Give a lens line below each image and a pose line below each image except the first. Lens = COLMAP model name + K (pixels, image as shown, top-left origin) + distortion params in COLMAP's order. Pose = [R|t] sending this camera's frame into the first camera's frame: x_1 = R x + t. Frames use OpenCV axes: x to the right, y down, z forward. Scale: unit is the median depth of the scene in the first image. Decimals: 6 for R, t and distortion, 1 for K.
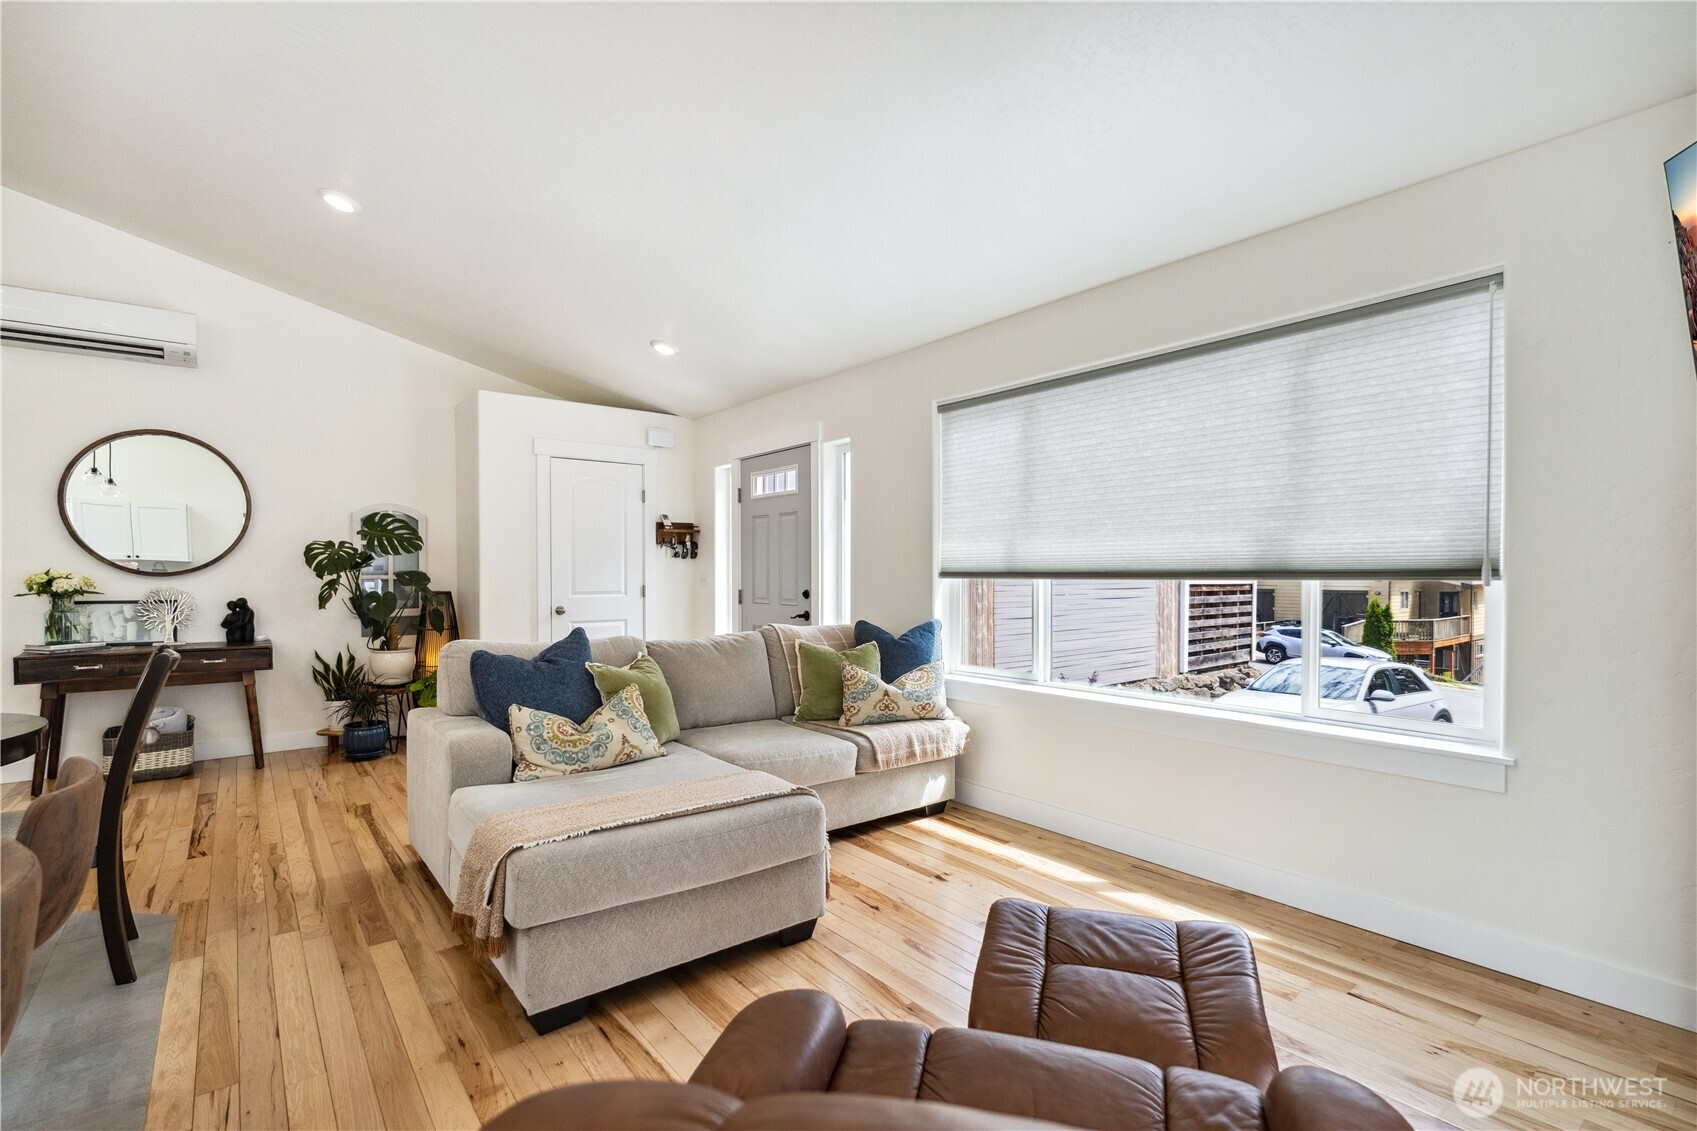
lens RADIAL K [[762.0, 0, 848.5], [0, 762.0, 565.5], [0, 0, 1]] dist [0.000623, 0.000011]
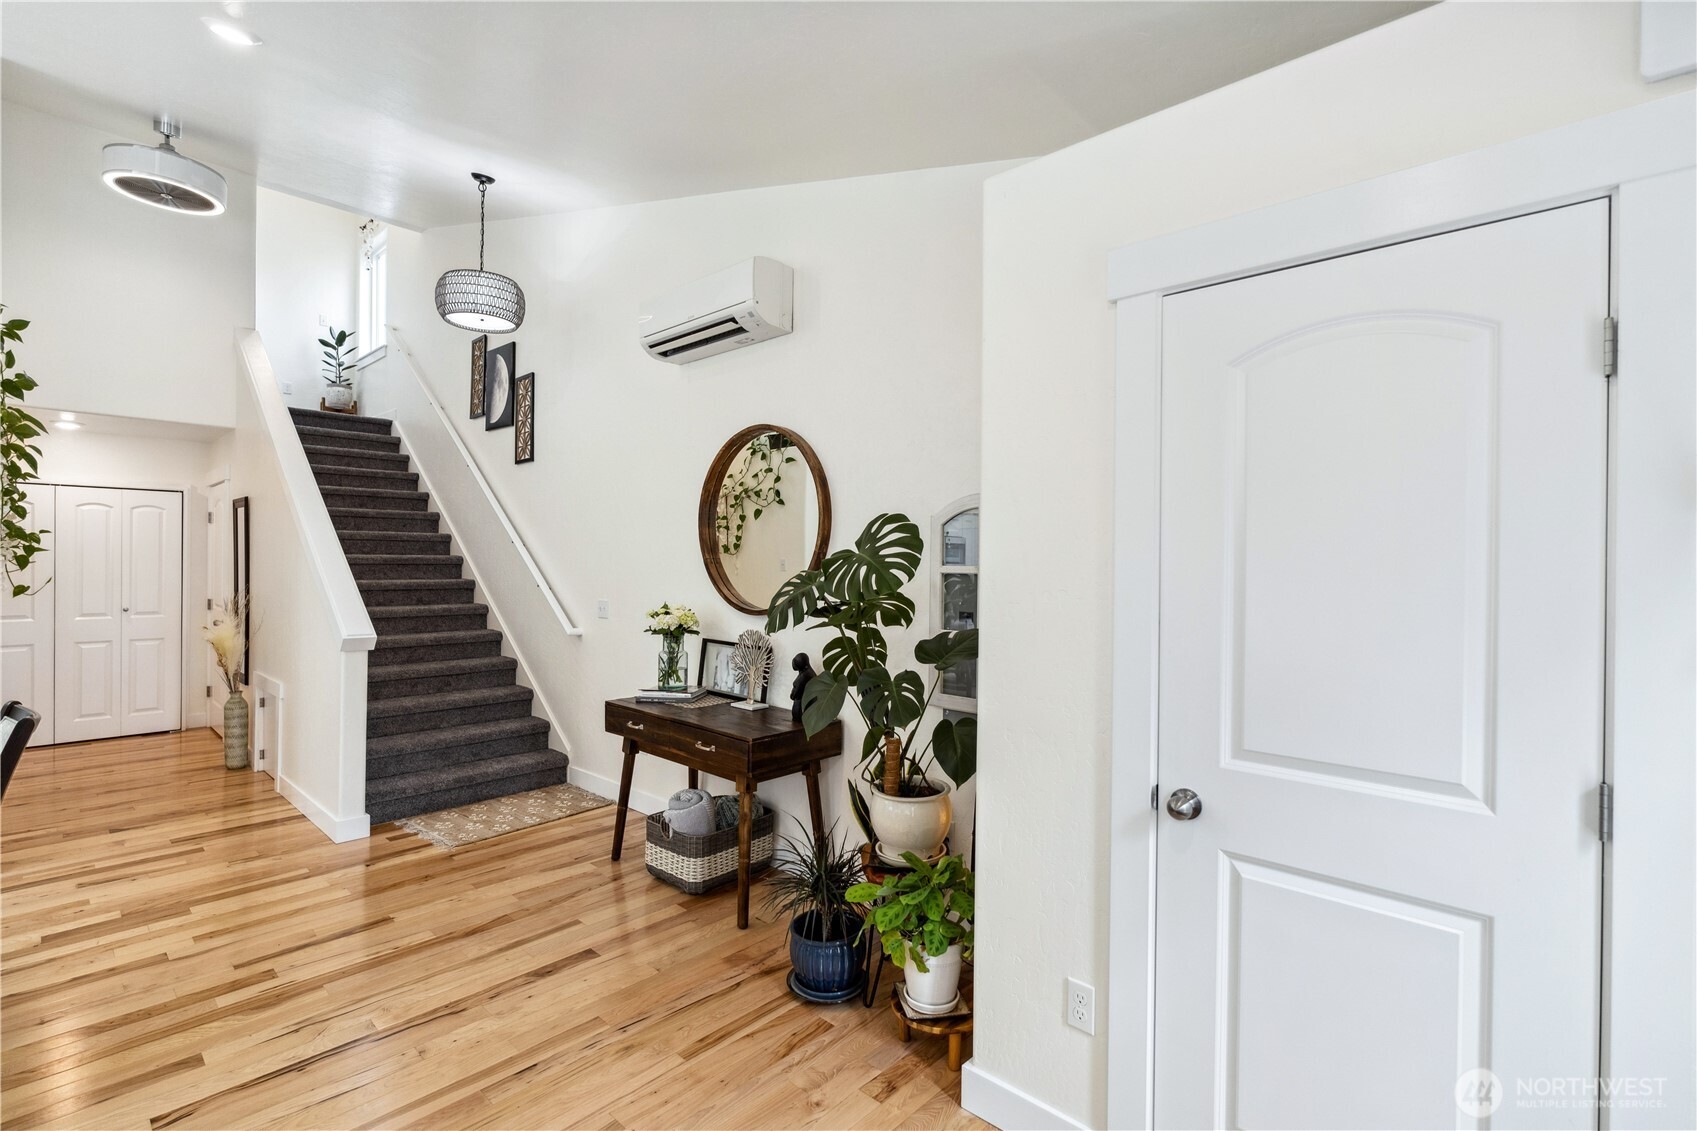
lens RADIAL K [[762.0, 0, 848.5], [0, 762.0, 565.5], [0, 0, 1]] dist [0.000623, 0.000011]
pose [[0.144869, 0.005074, -0.989438, -0.135153], [-0.002039, 0.999986, 0.004829, -0.044530], [0.989449, 0.001318, 0.144878, 1.063282]]
